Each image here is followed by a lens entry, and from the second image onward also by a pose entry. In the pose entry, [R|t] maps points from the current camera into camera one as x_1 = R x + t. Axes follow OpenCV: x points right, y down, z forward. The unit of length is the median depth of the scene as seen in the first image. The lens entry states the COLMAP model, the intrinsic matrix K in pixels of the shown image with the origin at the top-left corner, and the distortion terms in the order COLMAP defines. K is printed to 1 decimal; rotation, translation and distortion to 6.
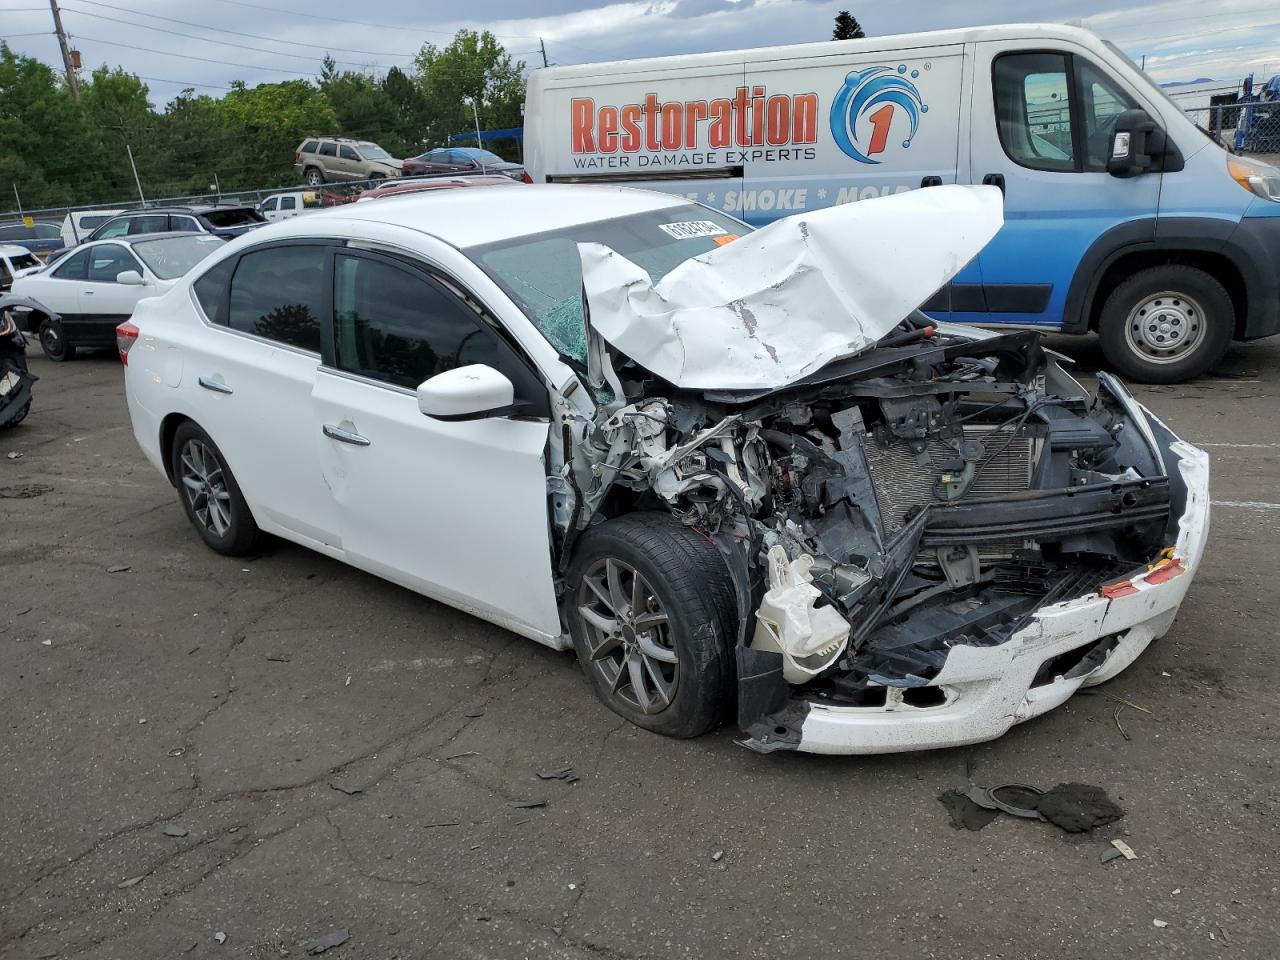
lens RADIAL K [[978.2, 0, 639.9], [0, 978.2, 408.5], [0, 0, 1]] dist [0.010020, 0.003261]
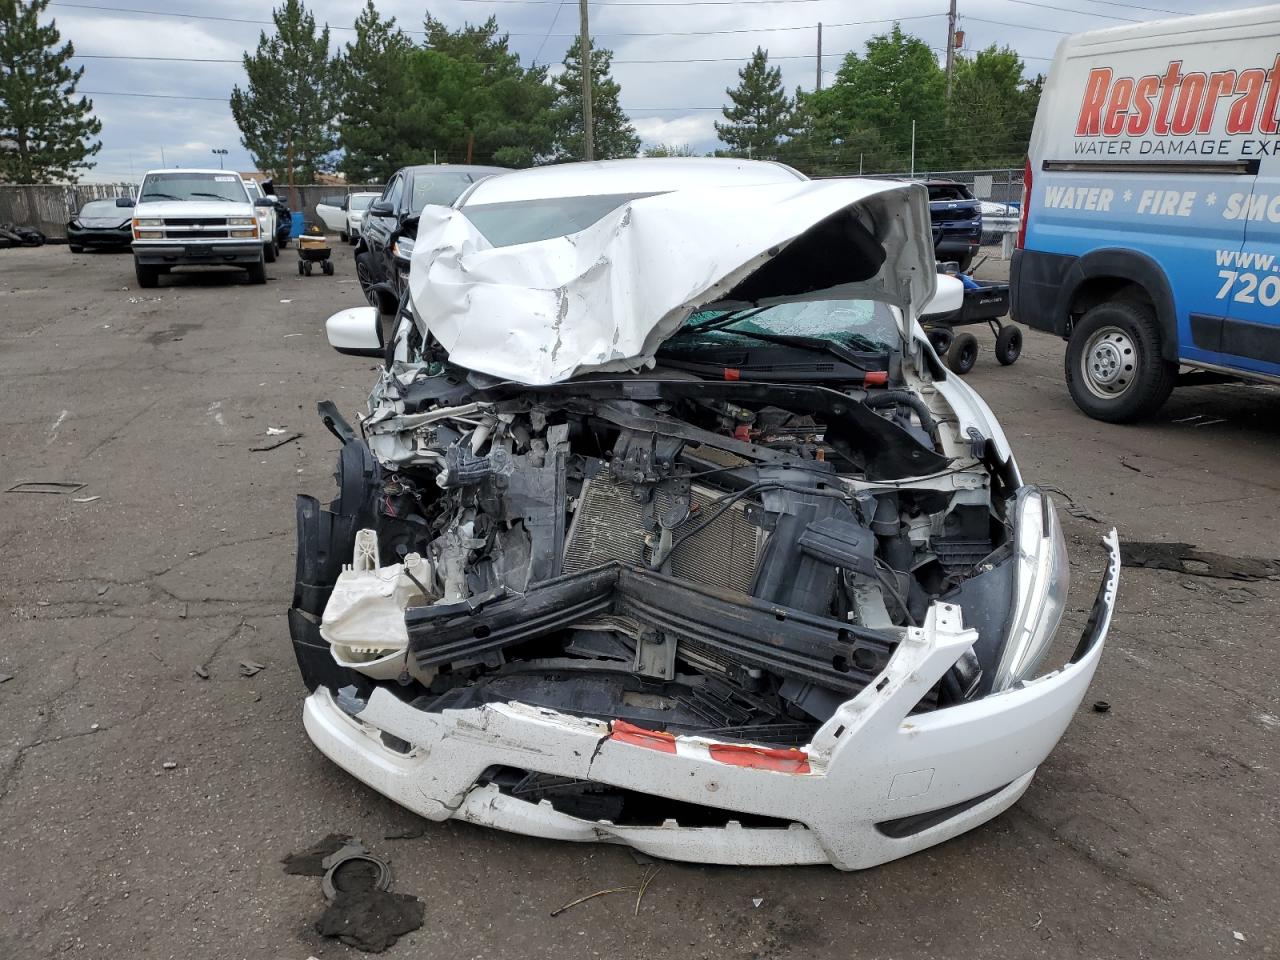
lens RADIAL K [[978.3, 0, 641.8], [0, 978.3, 438.6], [0, 0, 1]] dist [0.000768, 0.013803]
pose [[0.707719, 0.244931, -0.662678, 0.312923], [-0.212778, 0.968325, 0.130660, -0.042580], [0.673690, 0.048533, 0.737418, 0.154972]]
